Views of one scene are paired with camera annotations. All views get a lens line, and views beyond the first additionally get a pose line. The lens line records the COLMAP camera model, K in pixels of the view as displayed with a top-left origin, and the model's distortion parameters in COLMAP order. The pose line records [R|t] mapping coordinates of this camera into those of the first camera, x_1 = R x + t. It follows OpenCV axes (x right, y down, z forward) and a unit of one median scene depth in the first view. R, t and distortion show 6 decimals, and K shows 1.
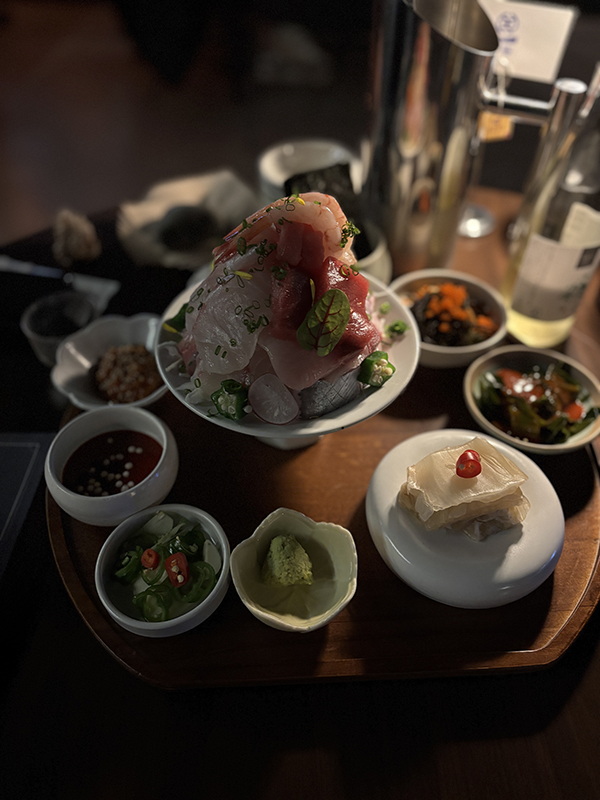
lens RADIAL K [[605.9, 0, 298.6], [0, 605.9, 400.0], [0, 0, 1]] dist [0.026202, -0.015231]
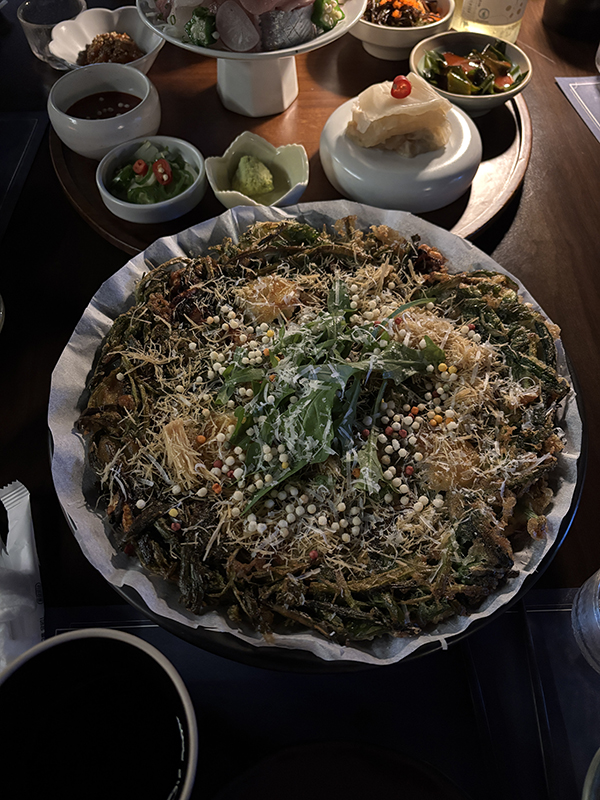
lens RADIAL K [[605.9, 0, 301.6], [0, 605.9, 400.2], [0, 0, 1]] dist [0.026202, -0.015231]
pose [[0.999943, -0.007082, 0.007967, 0.067374], [0.005672, 0.986300, 0.164866, 0.510410], [-0.009025, -0.164811, 0.986284, -0.288258]]
